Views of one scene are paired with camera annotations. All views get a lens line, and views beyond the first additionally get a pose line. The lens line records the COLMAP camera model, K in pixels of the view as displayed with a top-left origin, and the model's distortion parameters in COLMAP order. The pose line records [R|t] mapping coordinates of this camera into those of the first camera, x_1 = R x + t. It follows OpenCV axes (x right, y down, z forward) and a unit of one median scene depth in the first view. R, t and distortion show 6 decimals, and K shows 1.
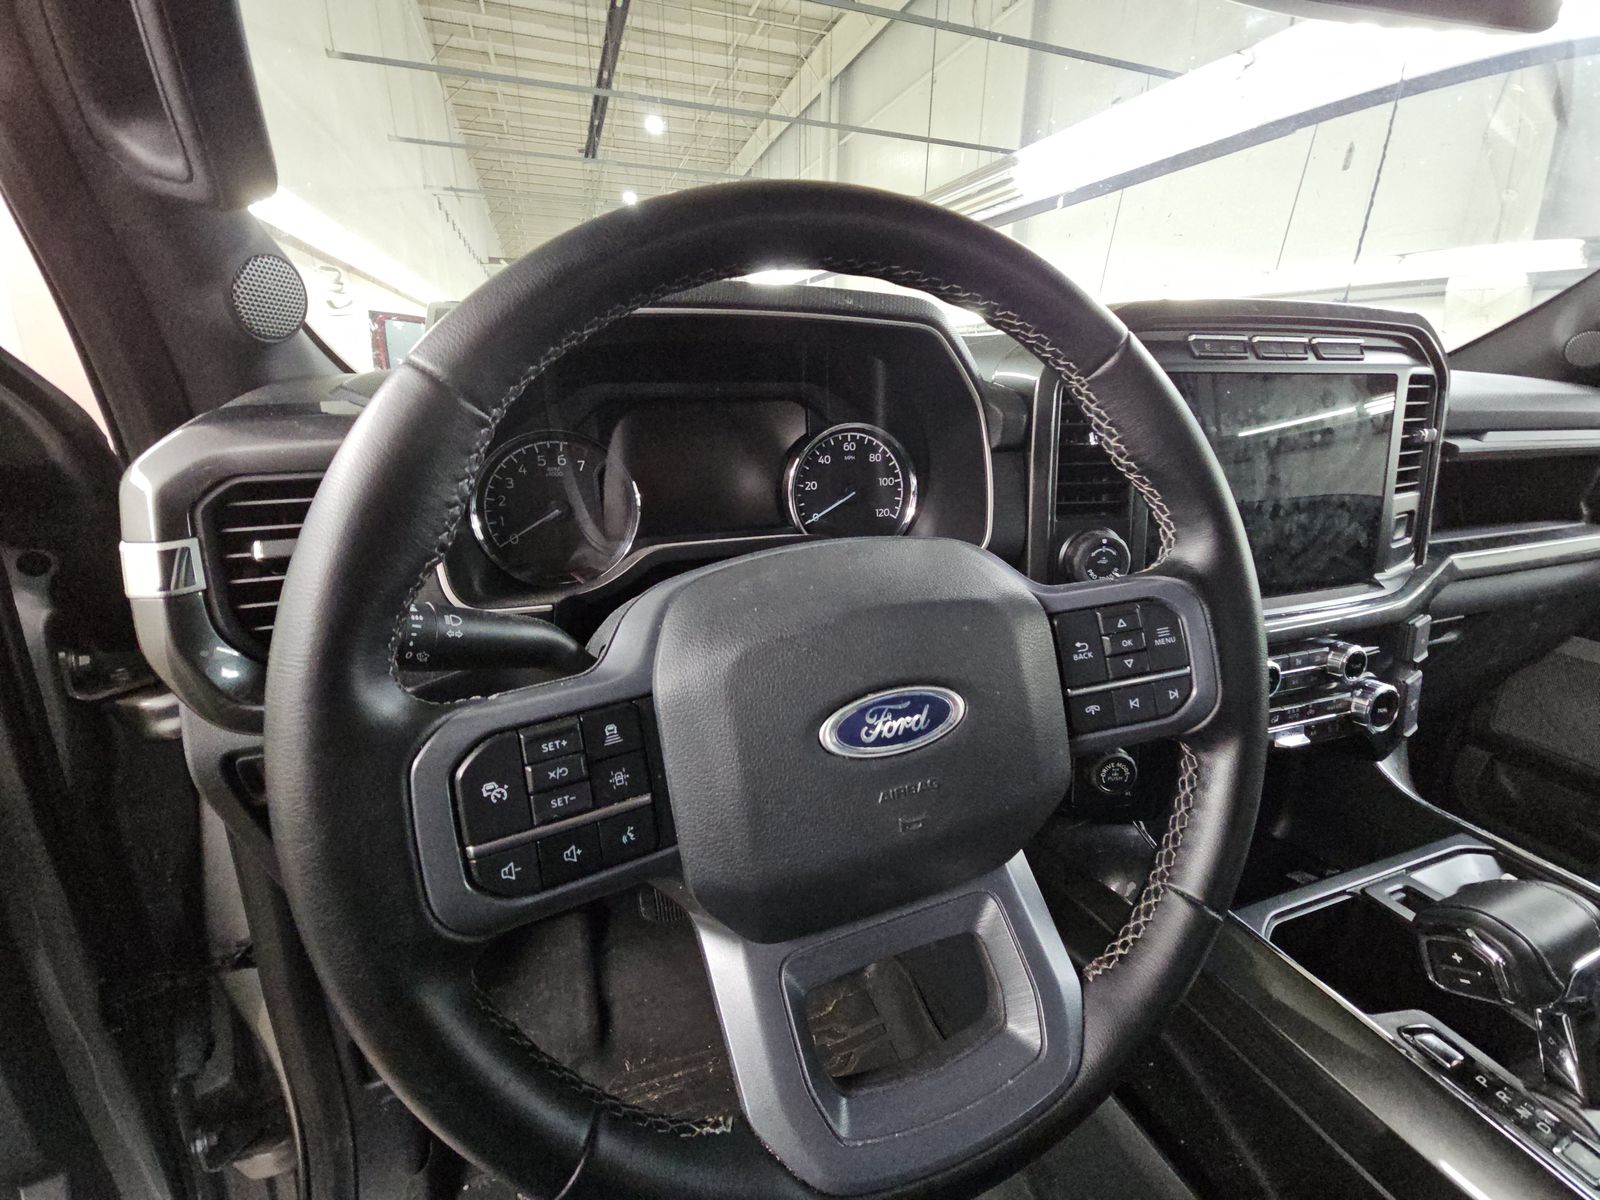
lens RADIAL K [[645.6, 0, 797.8], [0, 645.6, 598.7], [0, 0, 1]] dist [0.002060, 0.000095]
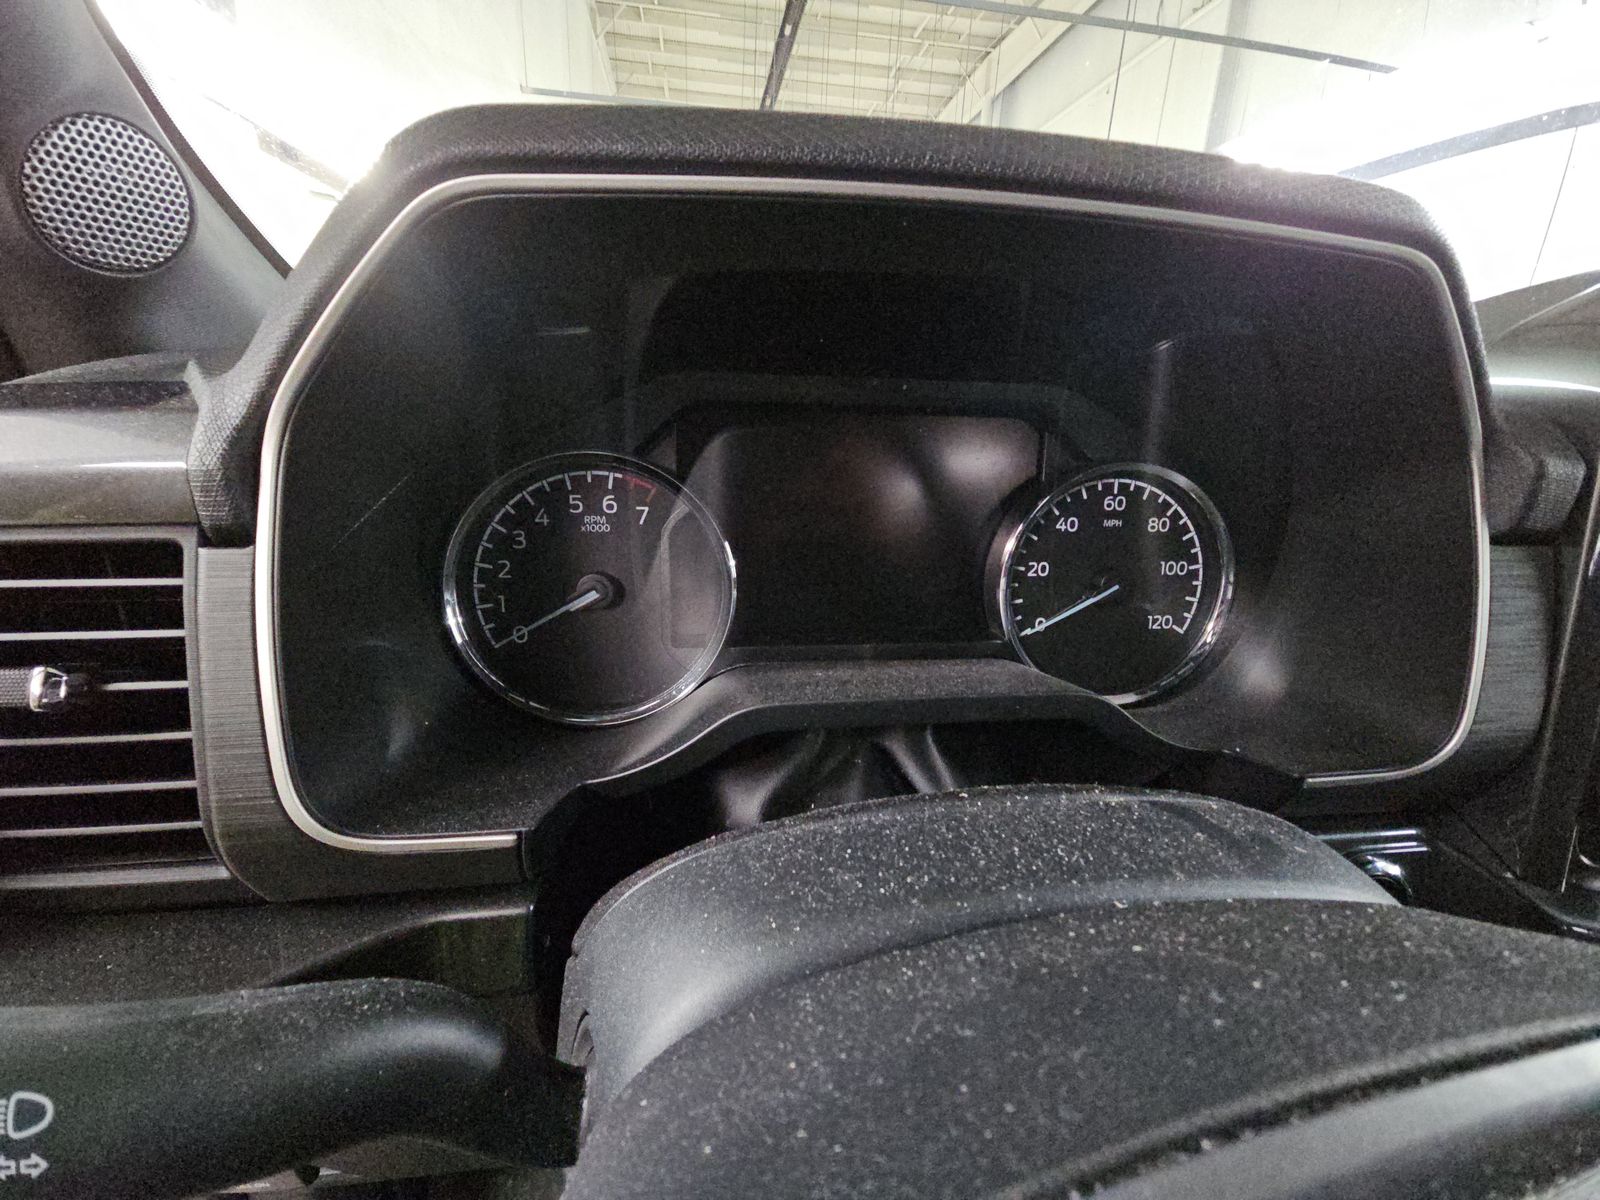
lens RADIAL K [[645.6, 0, 792.4], [0, 645.6, 599.2], [0, 0, 1]] dist [0.002060, 0.000095]
pose [[0.979770, 0.087698, -0.179886, -0.005904], [-0.092608, 0.995520, -0.019063, -0.008193], [0.177408, 0.035337, 0.983503, 0.028443]]
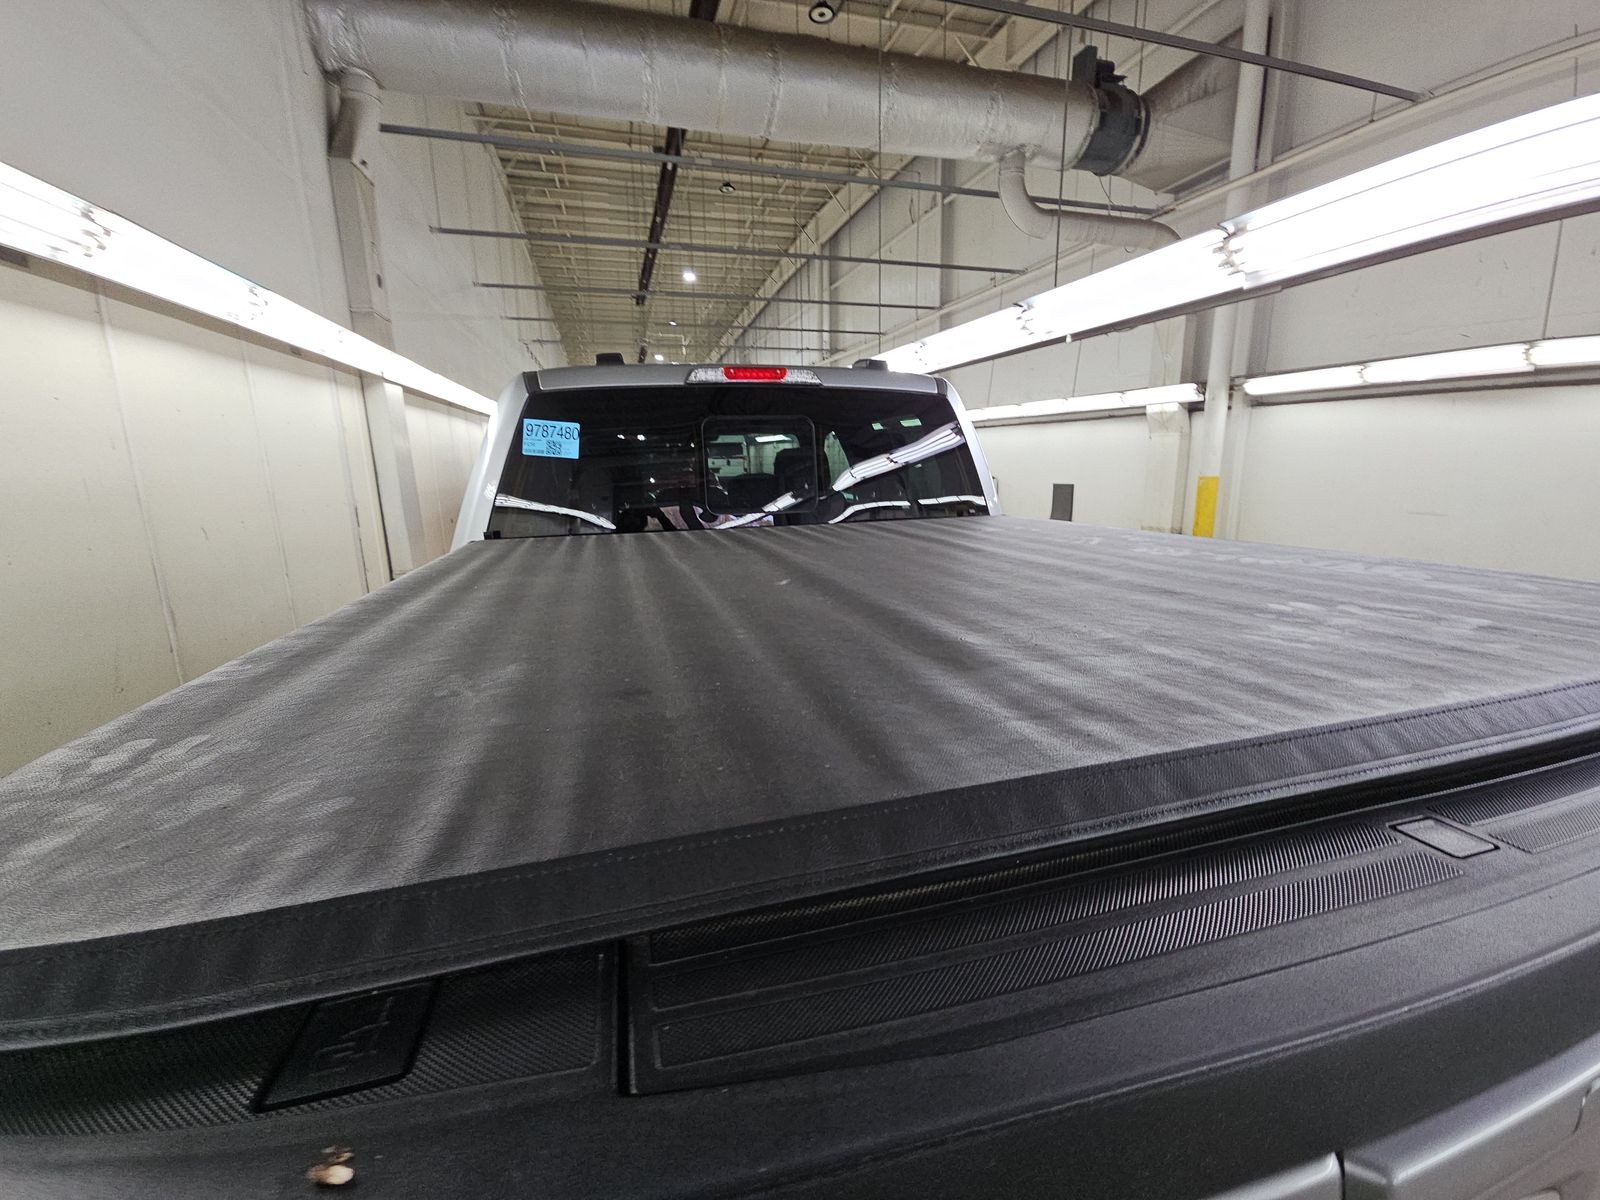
lens RADIAL K [[645.6, 0, 800.4], [0, 645.6, 602.6], [0, 0, 1]] dist [0.002060, 0.000095]
pose [[0.997993, -0.013368, -0.061893, 0.118185], [0.005958, 0.992949, -0.118391, 0.103034], [0.063039, 0.117785, 0.991036, -0.311637]]
